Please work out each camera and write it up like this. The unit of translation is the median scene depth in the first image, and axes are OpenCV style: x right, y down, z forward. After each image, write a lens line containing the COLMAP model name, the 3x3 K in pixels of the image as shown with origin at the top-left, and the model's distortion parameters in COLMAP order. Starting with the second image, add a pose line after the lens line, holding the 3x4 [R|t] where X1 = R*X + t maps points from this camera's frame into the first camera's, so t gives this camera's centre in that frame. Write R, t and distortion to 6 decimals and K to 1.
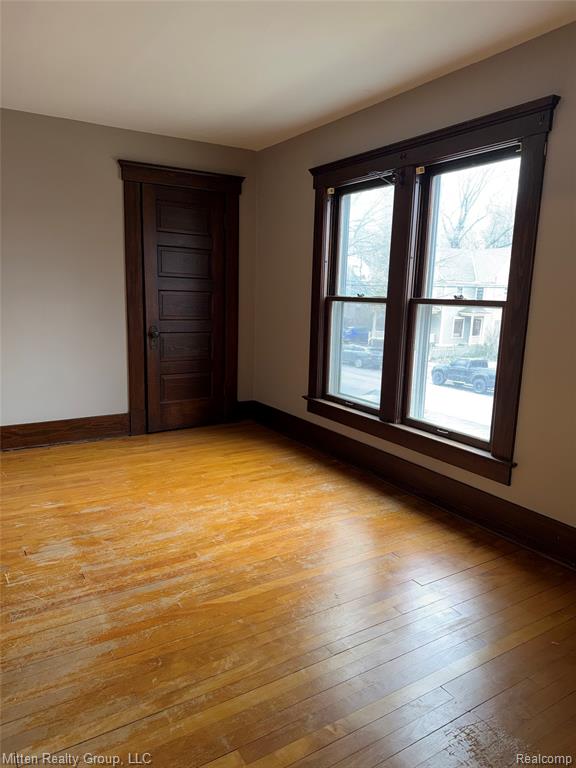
lens RADIAL K [[537.4, 0, 291.1], [0, 537.4, 380.1], [0, 0, 1]] dist [0.002412, -0.008311]
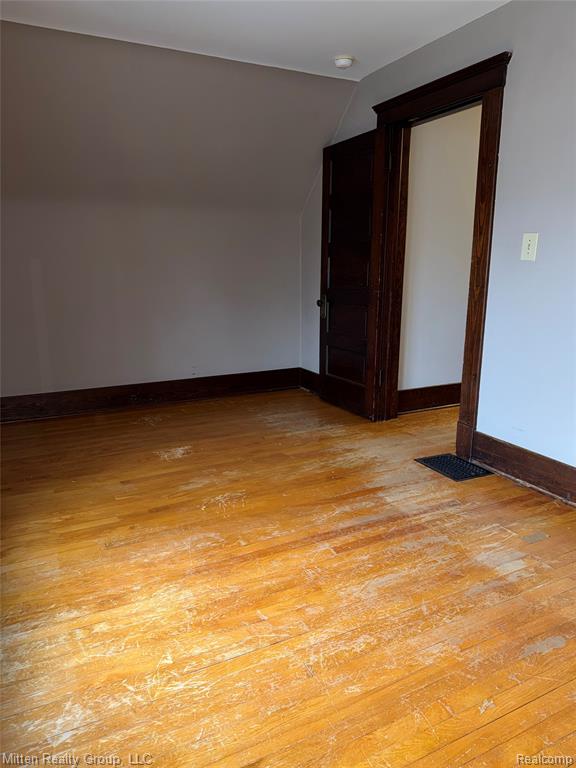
lens RADIAL K [[537.4, 0, 288.9], [0, 537.4, 383.7], [0, 0, 1]] dist [0.002412, -0.008311]
pose [[-0.996034, -0.040539, 0.079197, -0.166560], [-0.007666, 0.925955, 0.377557, -0.264992], [-0.088638, 0.375453, -0.922593, 1.777970]]
